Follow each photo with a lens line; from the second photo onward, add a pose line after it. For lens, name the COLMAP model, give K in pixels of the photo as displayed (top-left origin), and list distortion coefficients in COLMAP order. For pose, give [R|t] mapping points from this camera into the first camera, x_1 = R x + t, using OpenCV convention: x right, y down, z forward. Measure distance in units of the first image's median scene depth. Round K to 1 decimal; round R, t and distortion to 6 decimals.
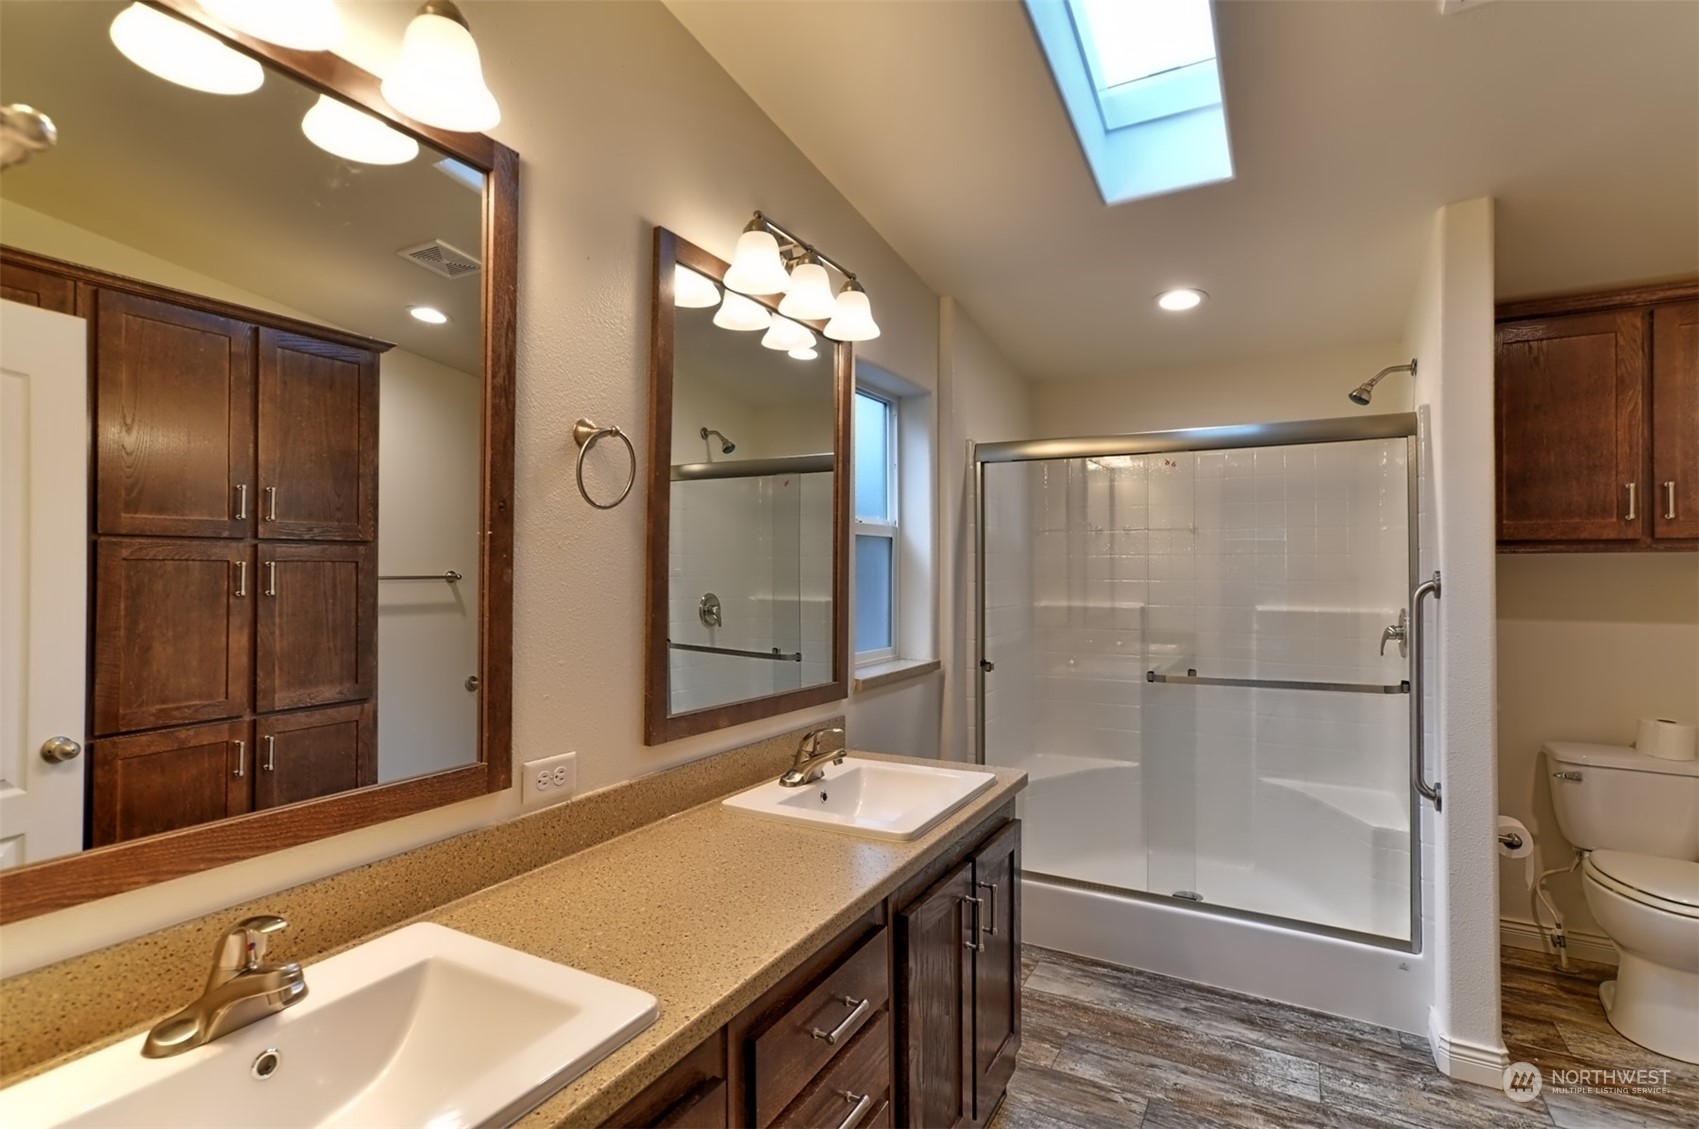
lens RADIAL K [[821.2, 0, 842.9], [0, 821.2, 560.0], [0, 0, 1]] dist [-0.014613, 0.015530]
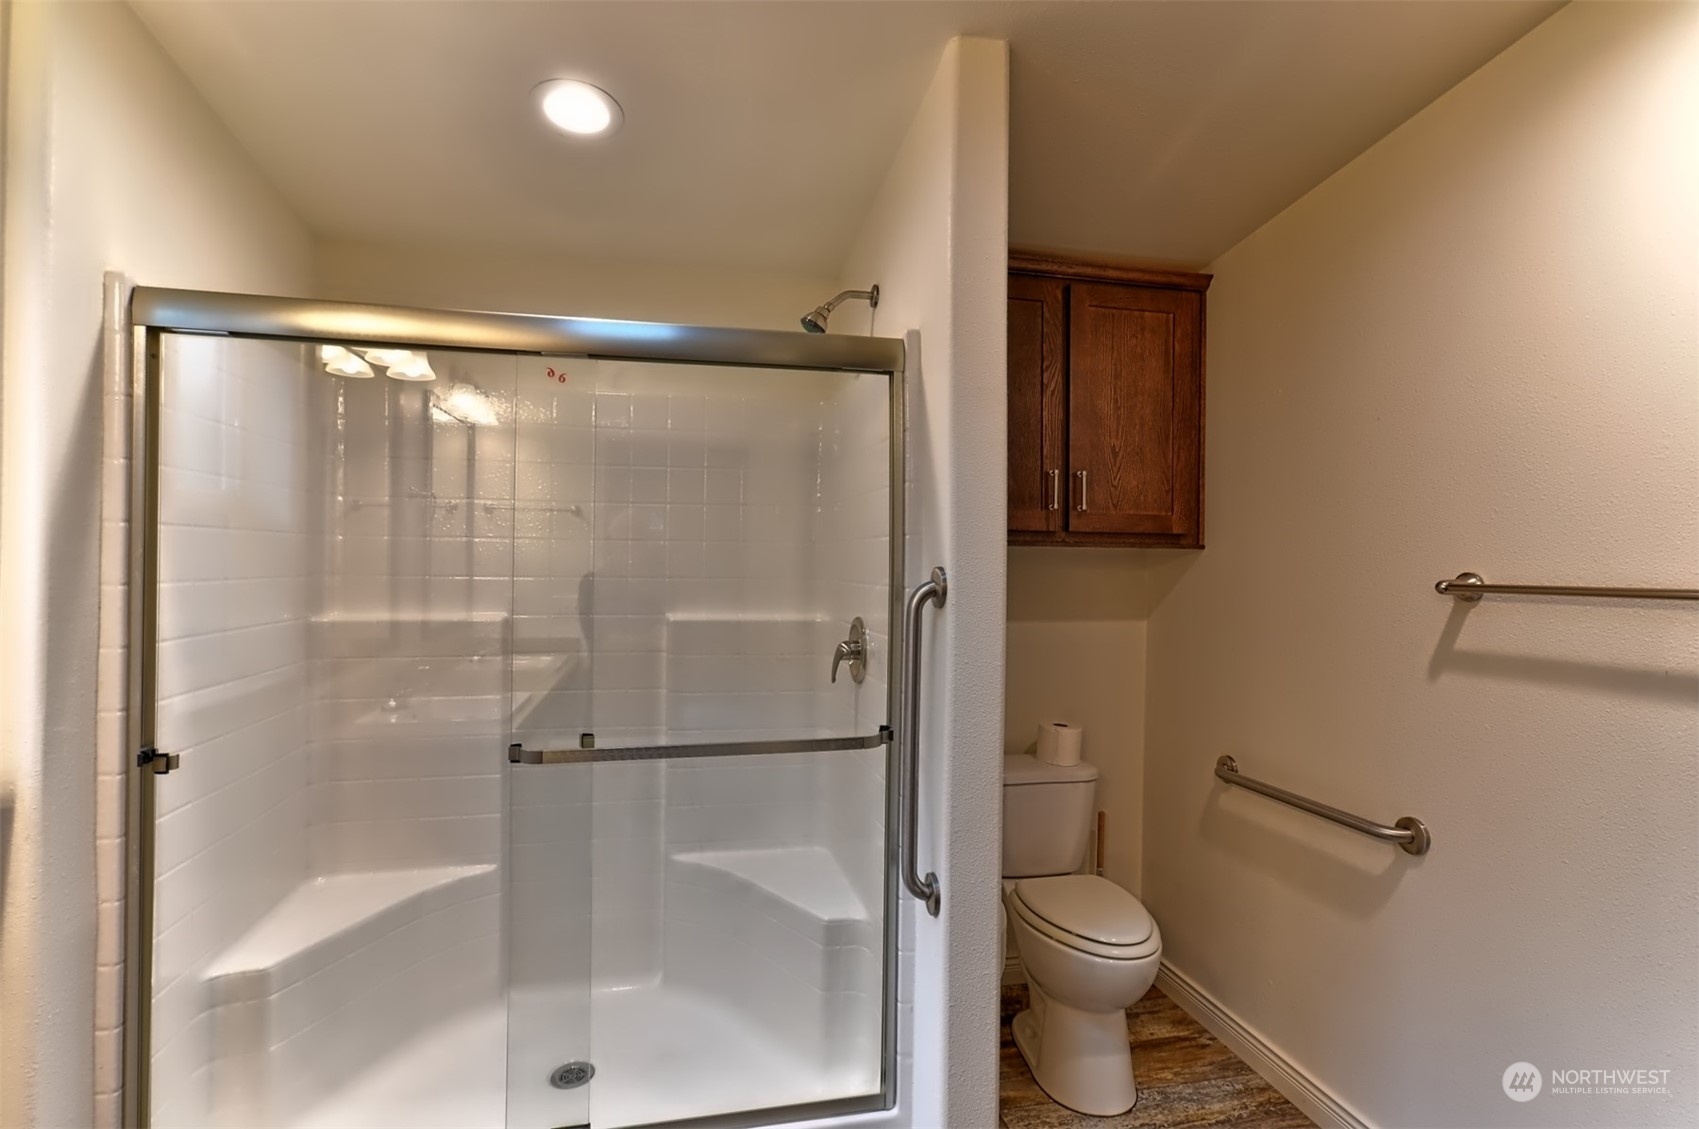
lens RADIAL K [[821.2, 0, 842.9], [0, 821.2, 560.0], [0, 0, 1]] dist [-0.014613, 0.015530]
pose [[0.741122, 0.007833, 0.671324, 0.182693], [-0.016219, 0.999849, 0.006238, 0.003766], [-0.671174, -0.015511, 0.741137, 0.486116]]
